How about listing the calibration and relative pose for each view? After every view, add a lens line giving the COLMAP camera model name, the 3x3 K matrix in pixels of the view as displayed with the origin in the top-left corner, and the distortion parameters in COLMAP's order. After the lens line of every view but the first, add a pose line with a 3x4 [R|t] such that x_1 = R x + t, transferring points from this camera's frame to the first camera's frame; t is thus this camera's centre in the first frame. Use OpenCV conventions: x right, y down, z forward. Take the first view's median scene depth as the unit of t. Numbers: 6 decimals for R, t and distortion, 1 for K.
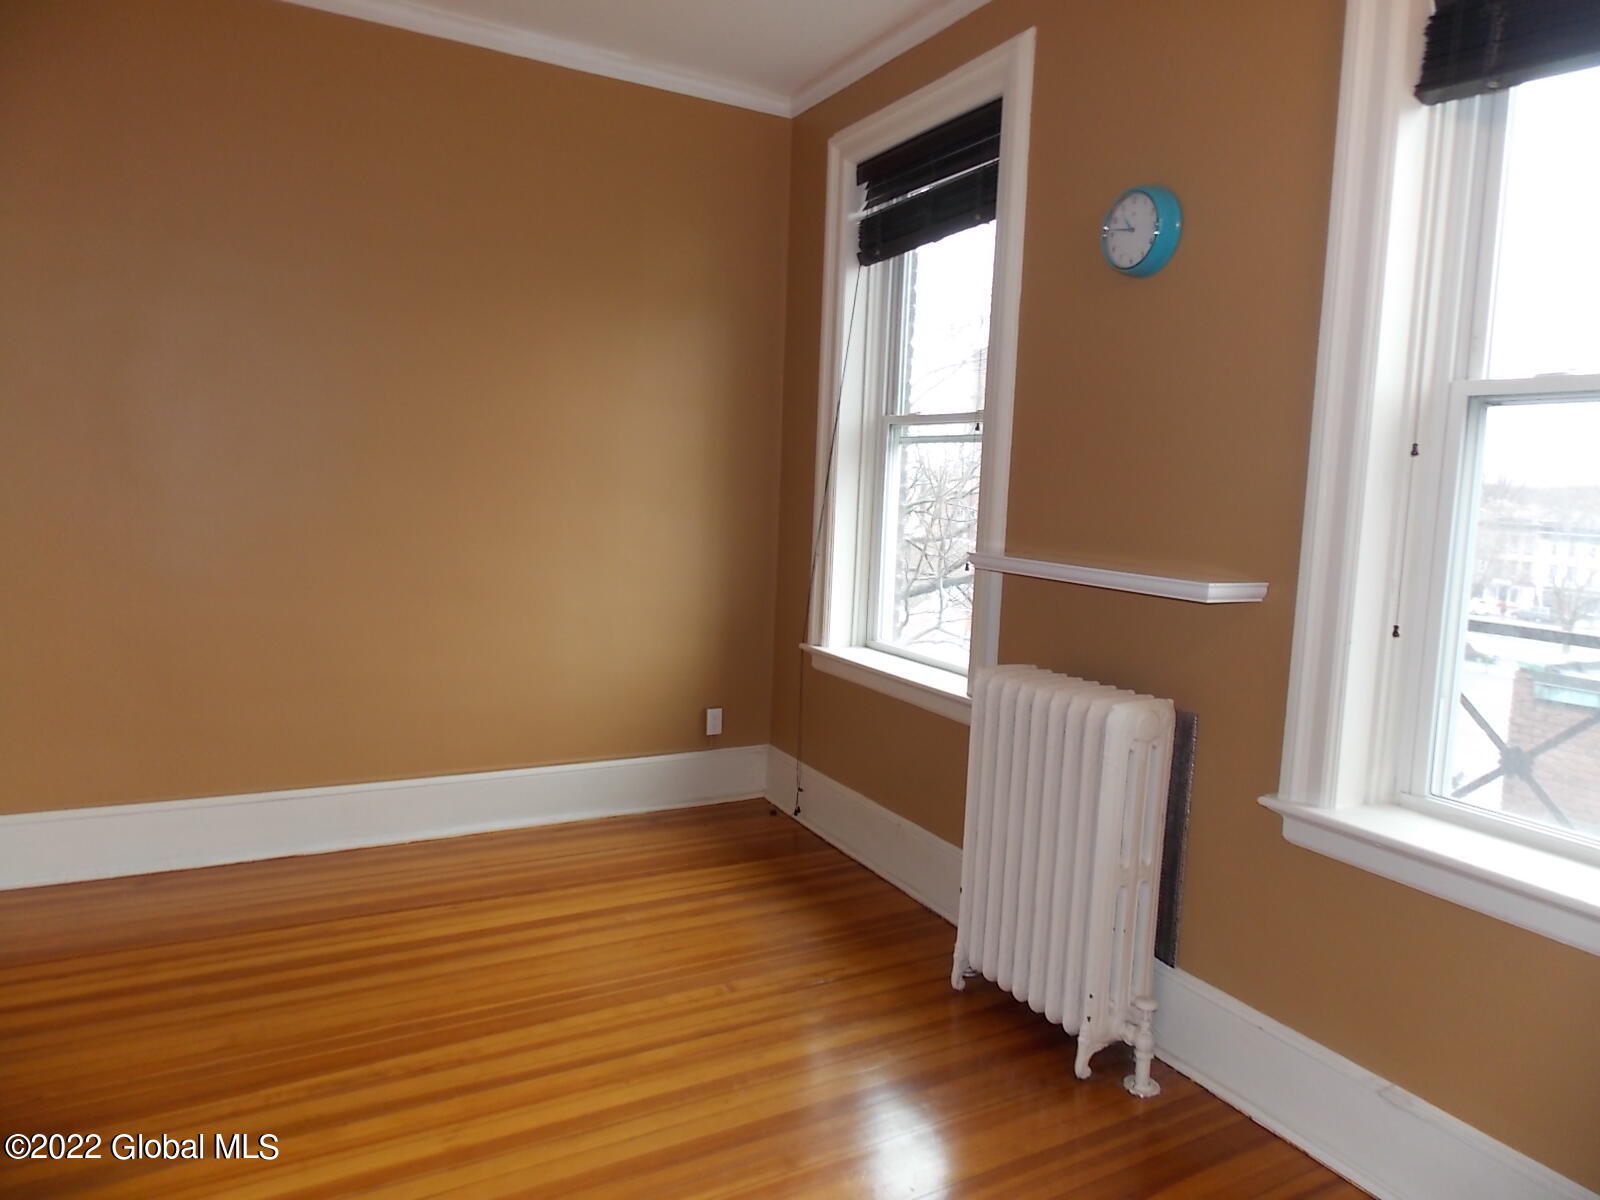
lens RADIAL K [[1045.7, 0, 773.5], [0, 1045.7, 602.3], [0, 0, 1]] dist [-0.005117, 0.001975]
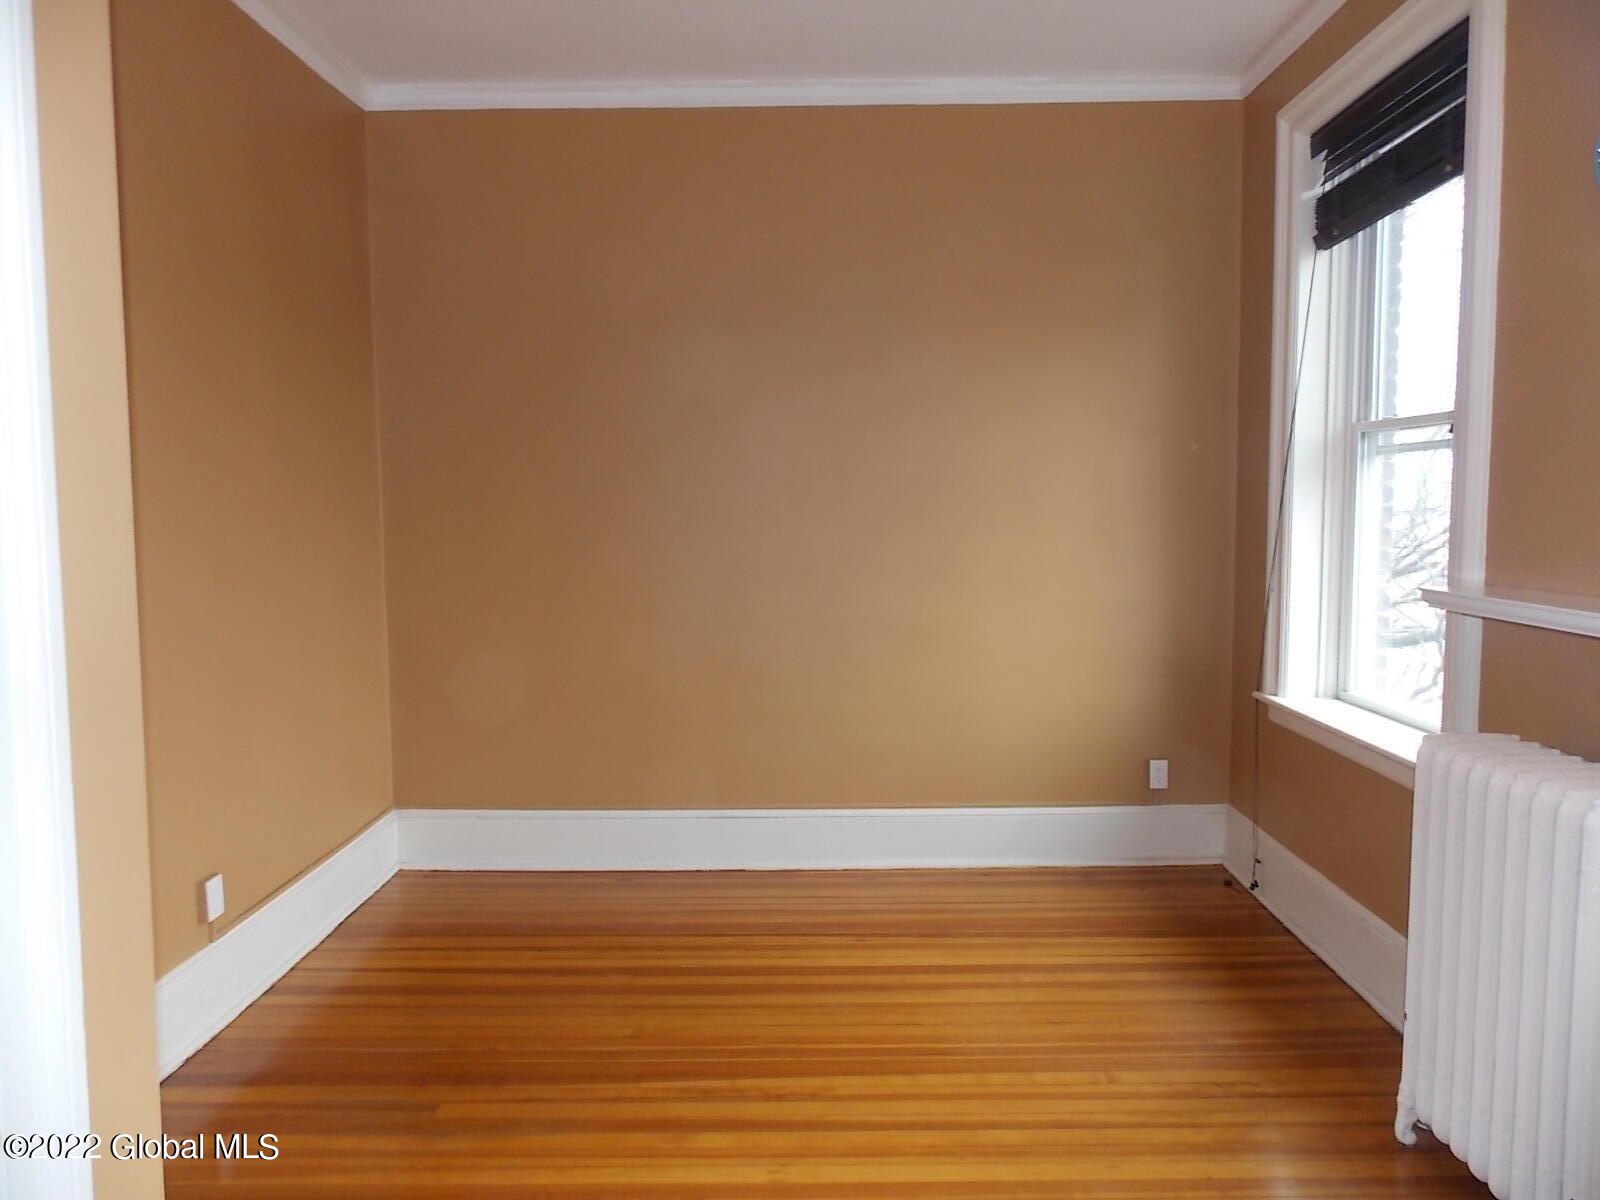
lens RADIAL K [[1045.7, 0, 799.6], [0, 1045.7, 592.7], [0, 0, 1]] dist [-0.005117, 0.001975]
pose [[0.873108, -0.009580, -0.487432, 0.144578], [-0.008117, 0.999383, -0.034182, -0.011850], [0.487459, 0.033801, 0.872492, 0.067646]]
